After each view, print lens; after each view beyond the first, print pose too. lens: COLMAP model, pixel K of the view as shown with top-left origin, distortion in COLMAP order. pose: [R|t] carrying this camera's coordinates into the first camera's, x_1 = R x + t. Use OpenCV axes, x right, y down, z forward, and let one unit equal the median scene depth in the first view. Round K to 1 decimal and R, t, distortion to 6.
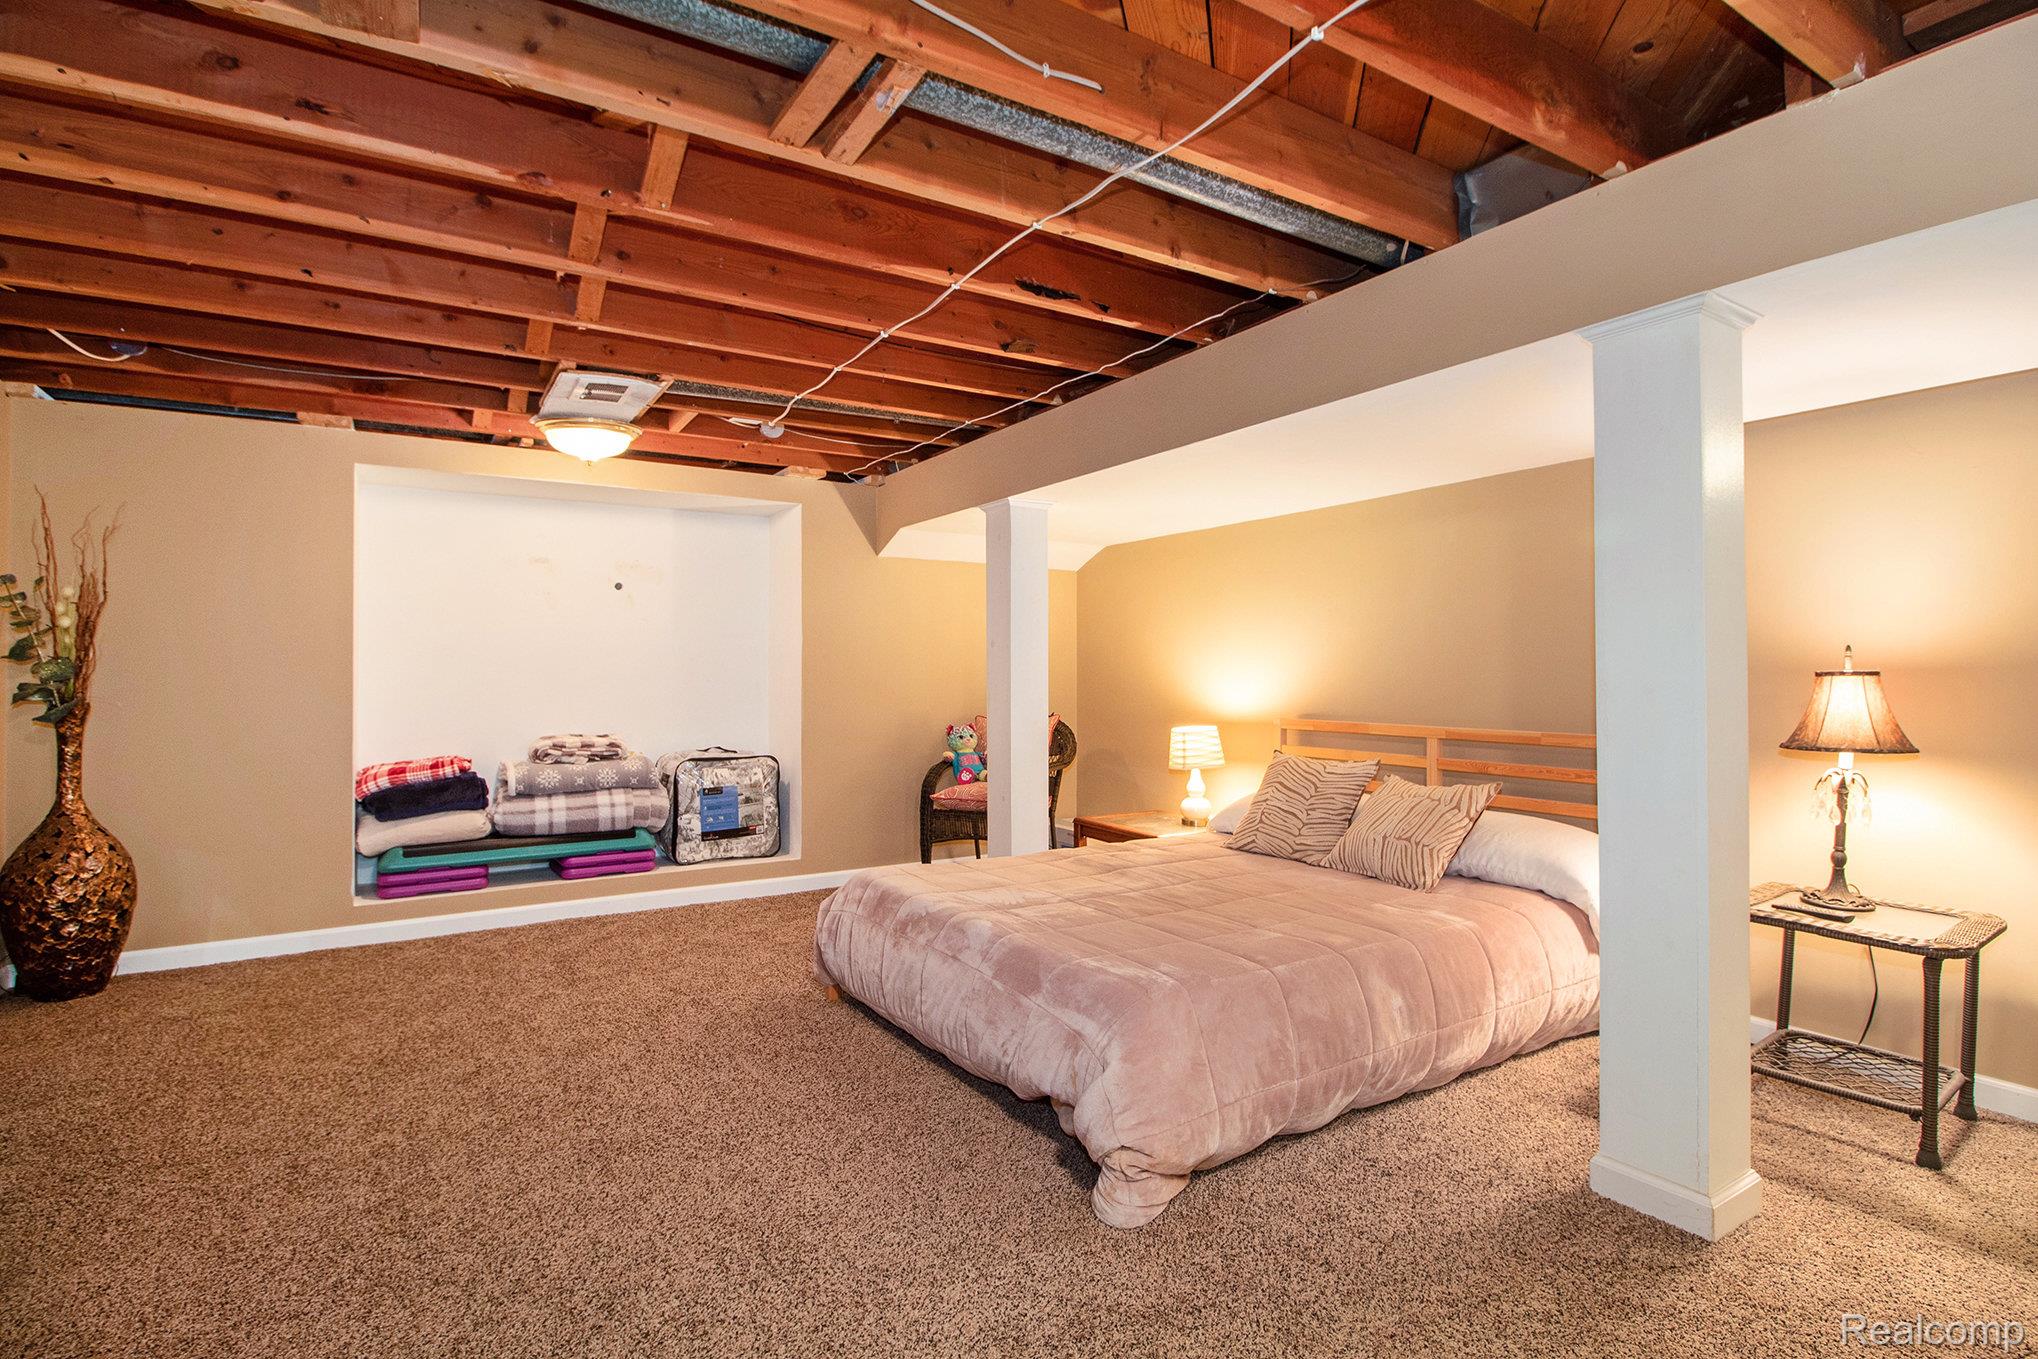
lens RADIAL K [[991.4, 0, 1019.9], [0, 991.4, 674.8], [0, 0, 1]] dist [0.034712, -0.000855]
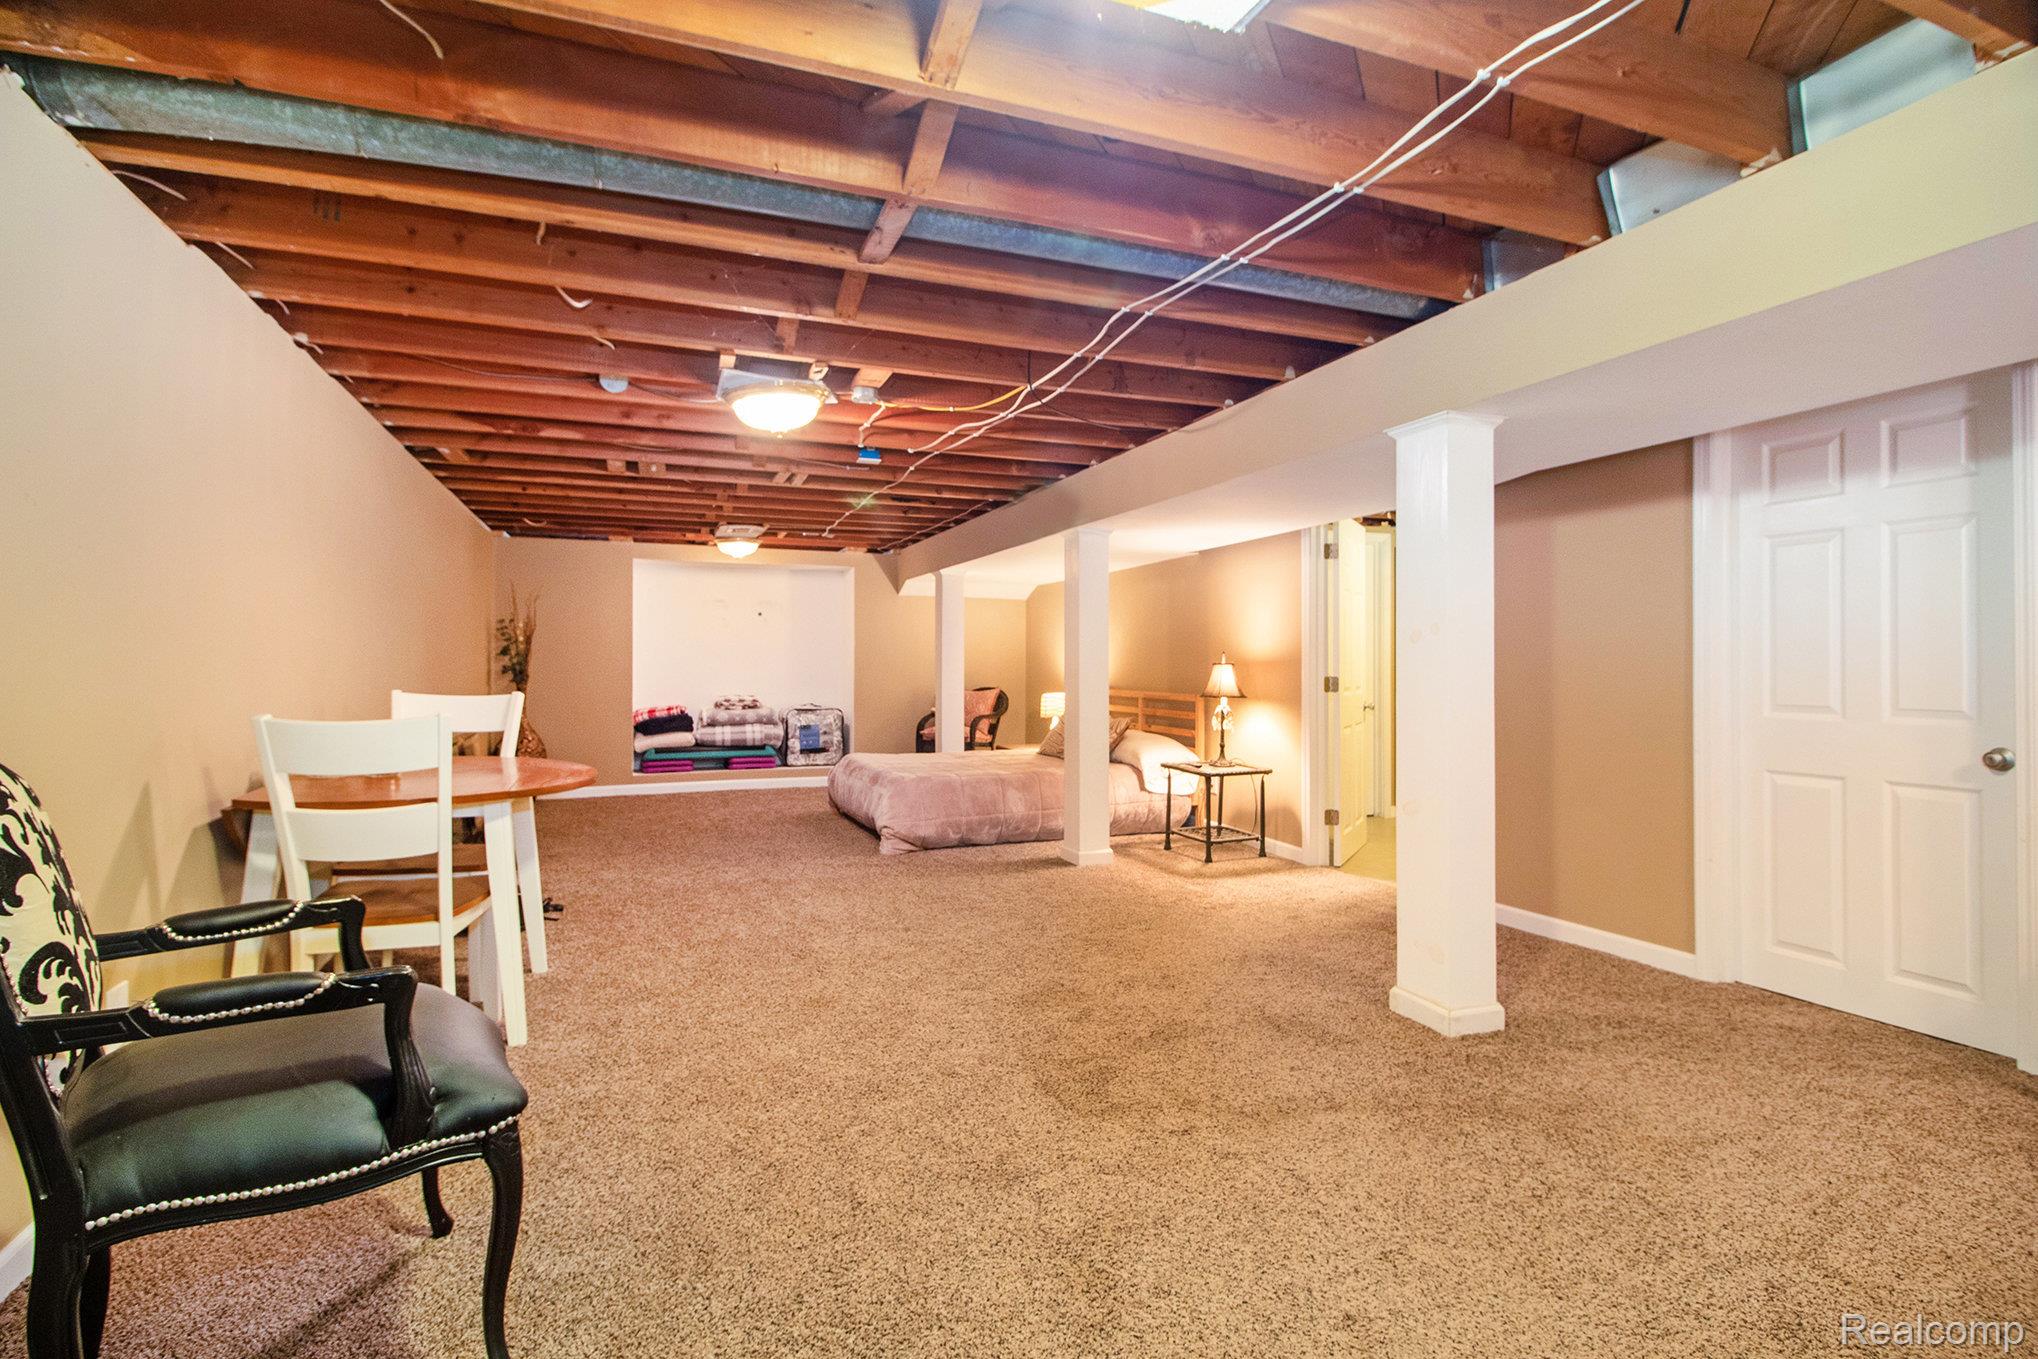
lens RADIAL K [[991.4, 0, 1018.3], [0, 991.4, 675.8], [0, 0, 1]] dist [0.034712, -0.000855]
pose [[0.980431, 0.008470, -0.196680, 0.460014], [-0.006734, 0.999932, 0.009497, 0.002917], [0.196748, -0.007986, 0.980422, -0.758655]]
